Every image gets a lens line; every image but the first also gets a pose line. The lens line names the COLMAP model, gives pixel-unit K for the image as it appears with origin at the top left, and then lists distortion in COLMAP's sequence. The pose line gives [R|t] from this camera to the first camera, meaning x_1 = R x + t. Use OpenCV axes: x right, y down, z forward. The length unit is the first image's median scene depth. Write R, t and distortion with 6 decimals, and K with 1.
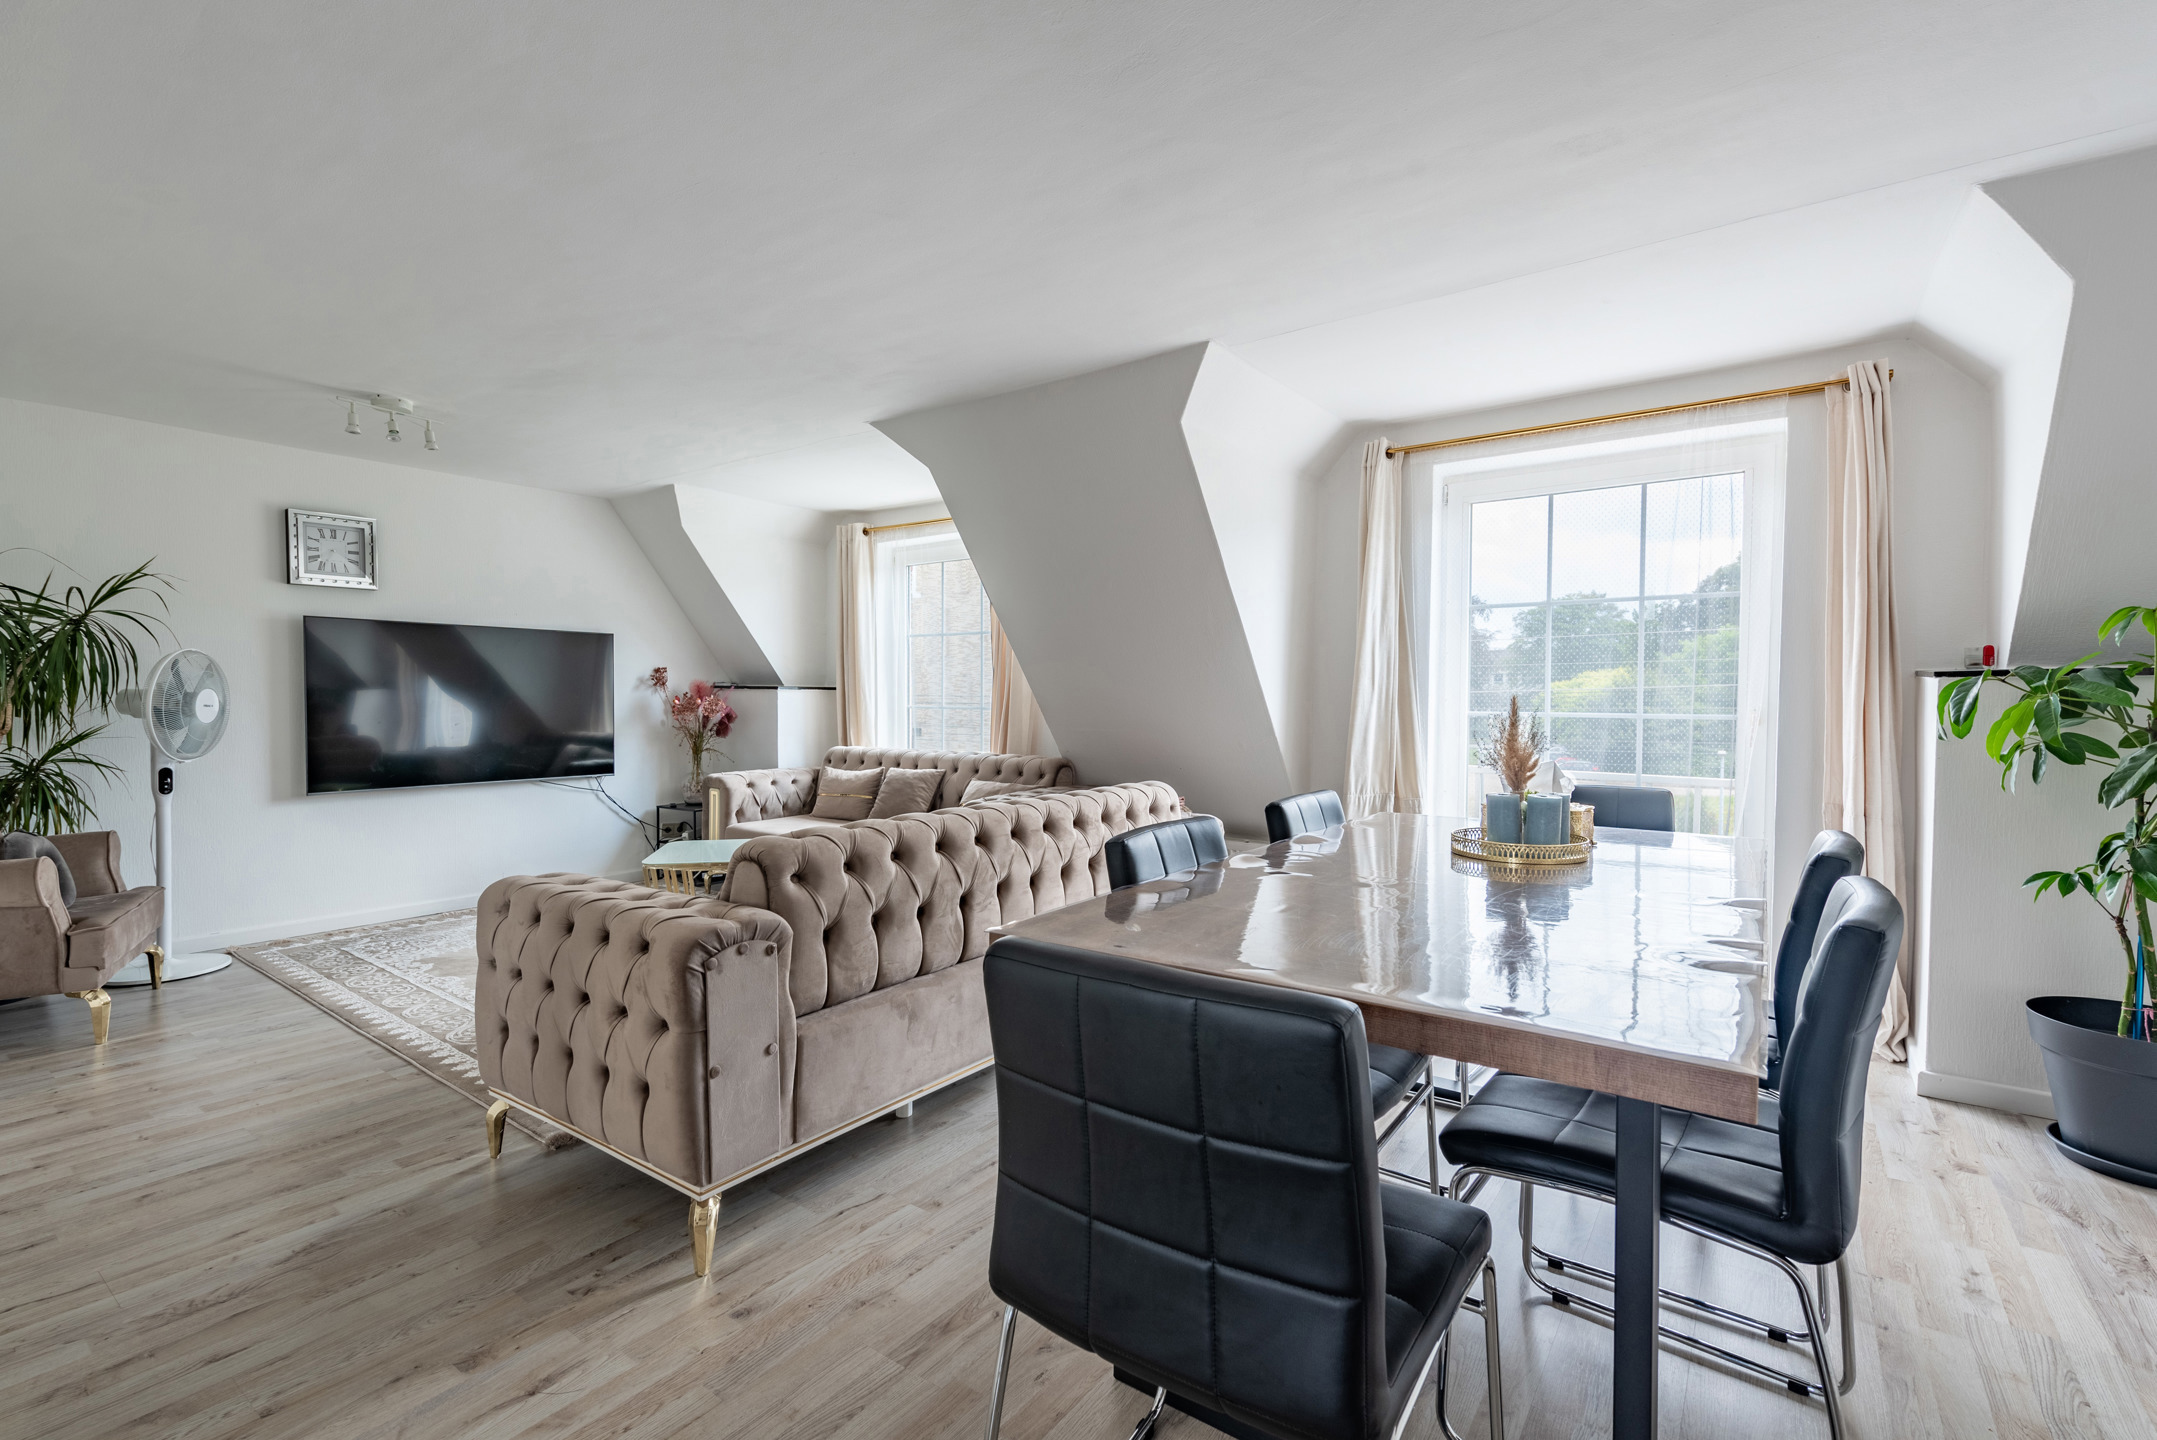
lens RADIAL K [[955.5, 0, 1078.5], [0, 955.5, 720.0], [0, 0, 1]] dist [0.001260, 0.000199]
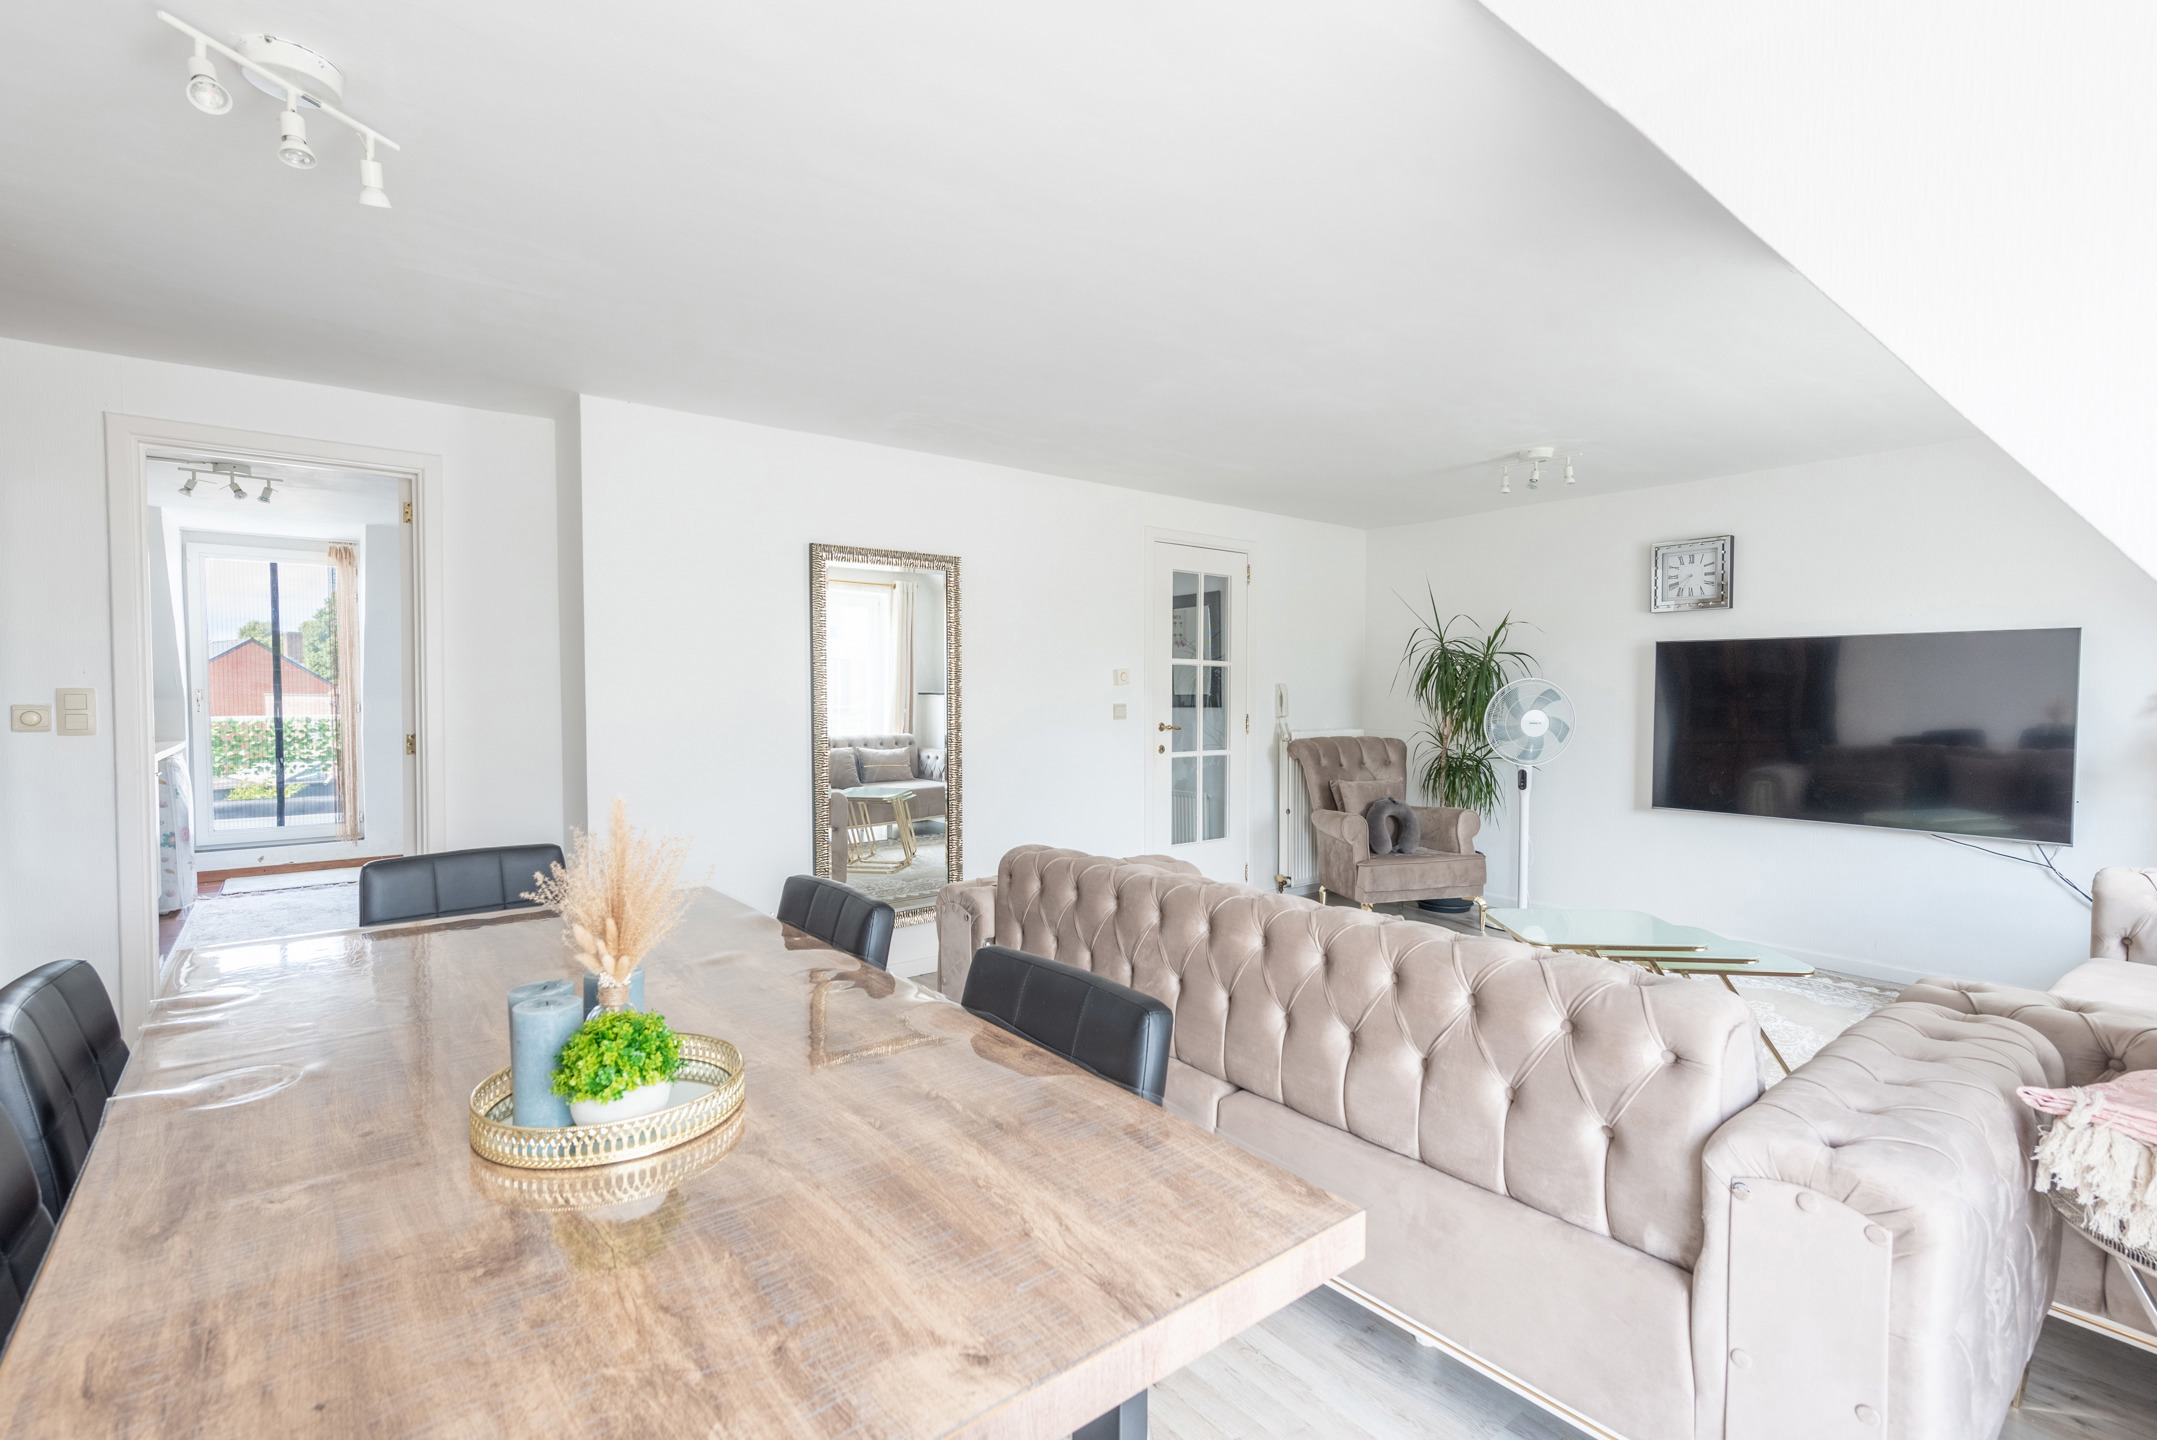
lens RADIAL K [[979.4, 0, 1078.5], [0, 979.4, 720.0], [0, 0, 1]] dist [-0.001724, -0.000381]
pose [[-0.261876, 0.036523, -0.964410, 0.594312], [-0.024180, 0.998722, 0.044389, -0.075073], [0.964798, 0.034944, -0.260658, 0.925885]]
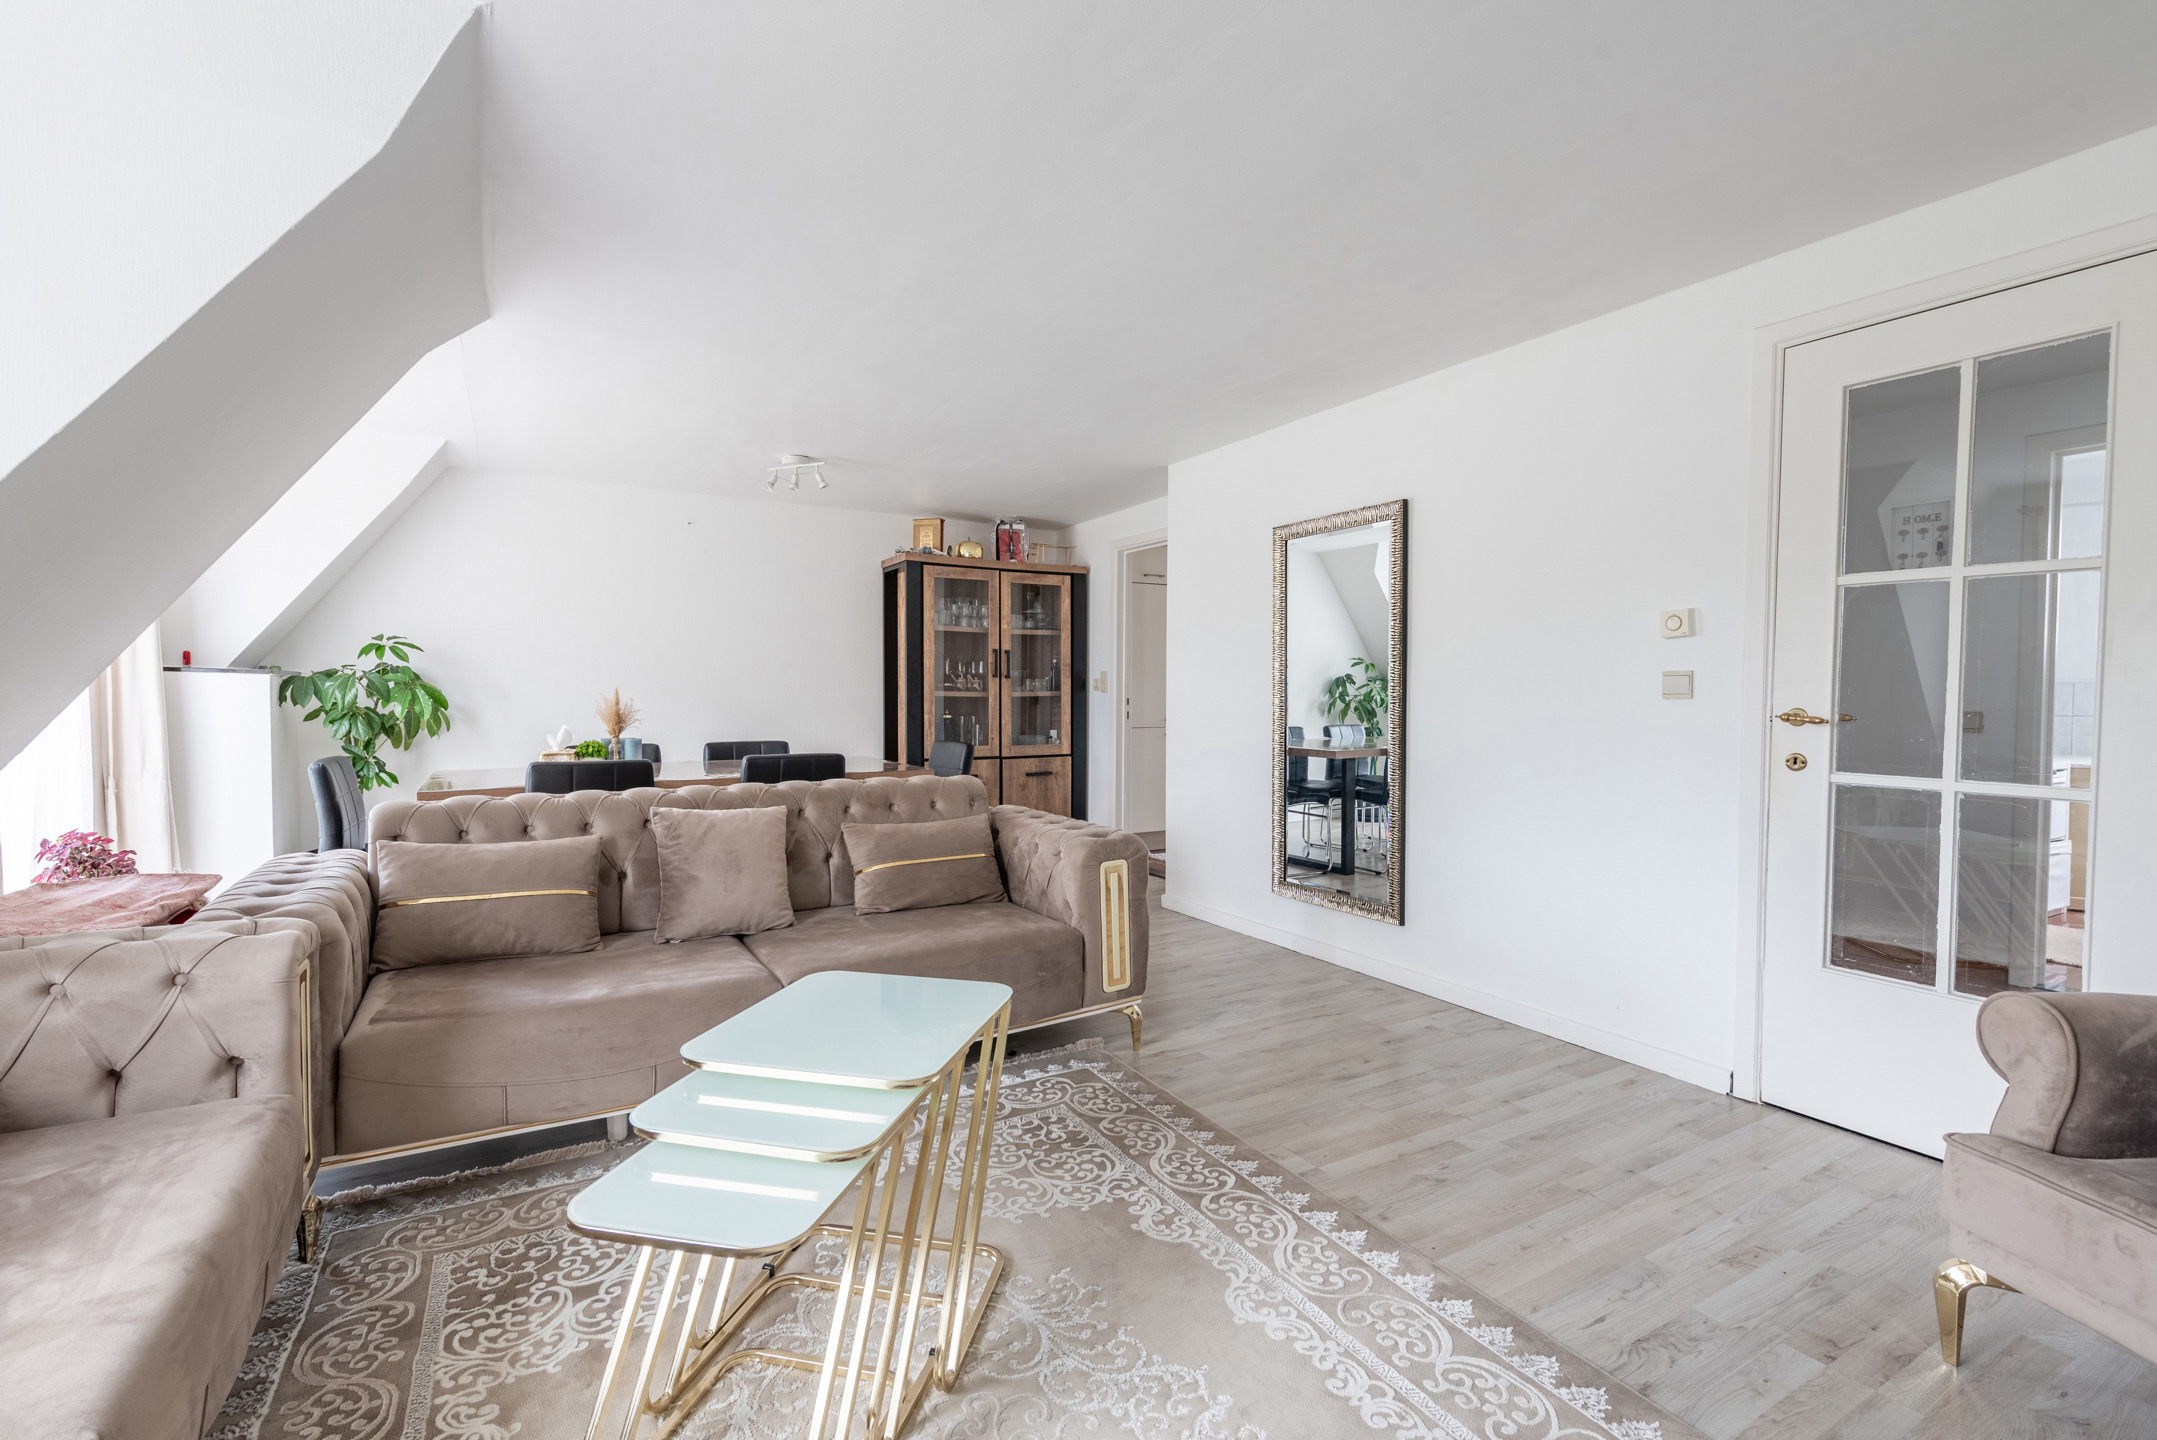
lens RADIAL K [[955.5, 0, 1078.5], [0, 955.5, 720.0], [0, 0, 1]] dist [0.001260, 0.000199]
pose [[-0.914229, -0.009313, 0.405091, -0.762958], [0.012751, 0.998579, 0.051734, -0.041429], [-0.404997, 0.052462, -0.912812, 1.581950]]
